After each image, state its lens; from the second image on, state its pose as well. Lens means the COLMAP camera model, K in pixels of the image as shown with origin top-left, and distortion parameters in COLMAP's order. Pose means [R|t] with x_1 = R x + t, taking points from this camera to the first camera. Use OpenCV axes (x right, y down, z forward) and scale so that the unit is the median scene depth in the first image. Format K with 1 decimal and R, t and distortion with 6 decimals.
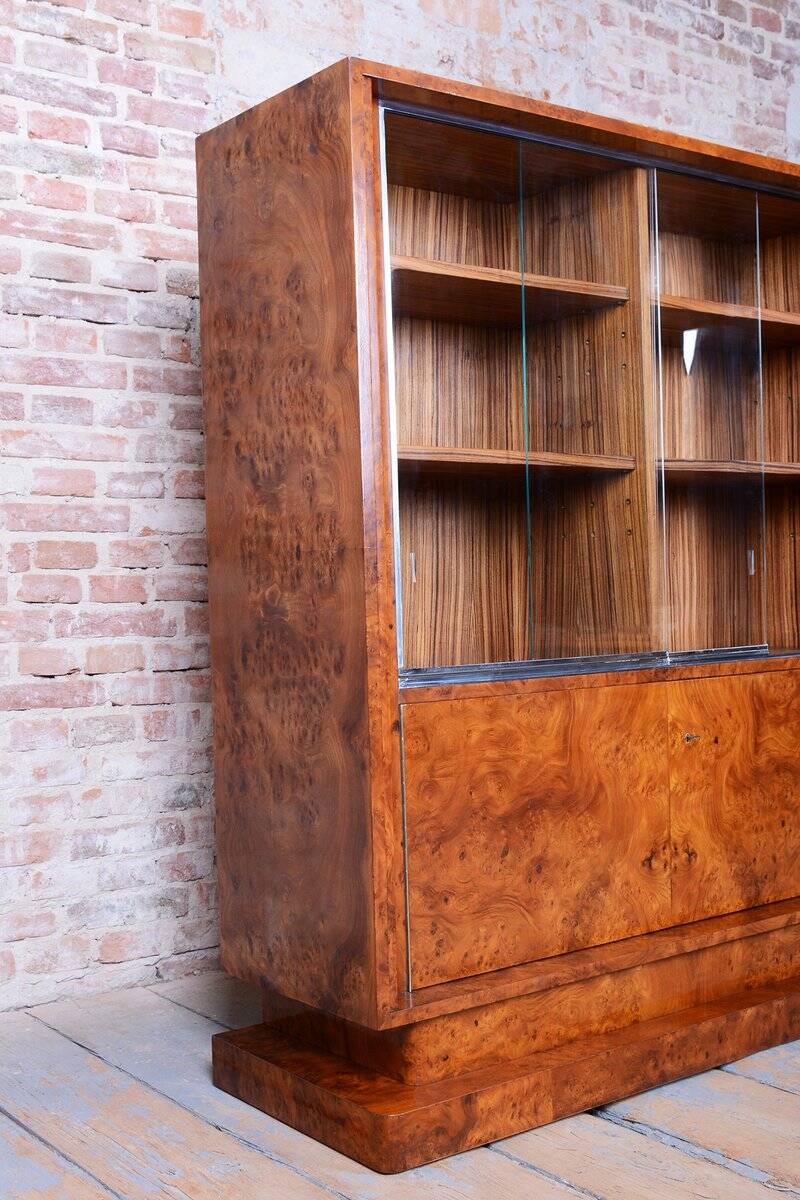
lens RADIAL K [[1455.7, 0, 386.3], [0, 1455.7, 627.2], [0, 0, 1]] dist [-0.069612, 0.000000]
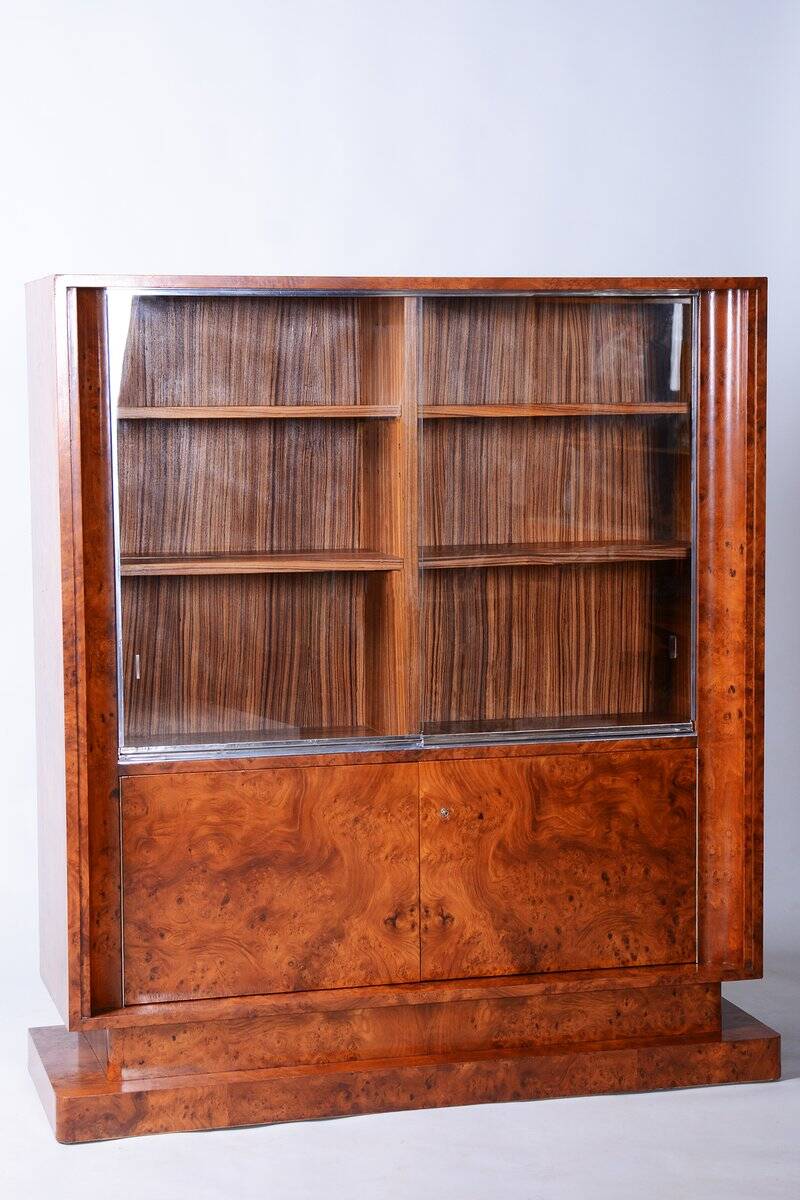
lens RADIAL K [[2328.7, 0, 384.5], [0, 2328.7, 609.6], [0, 0, 1]] dist [0.161354, 0.000000]
pose [[0.928542, 0.055650, -0.367033, 0.876238], [-0.028919, 0.996539, 0.077937, -0.233115], [0.370100, -0.061753, 0.926937, -0.707877]]
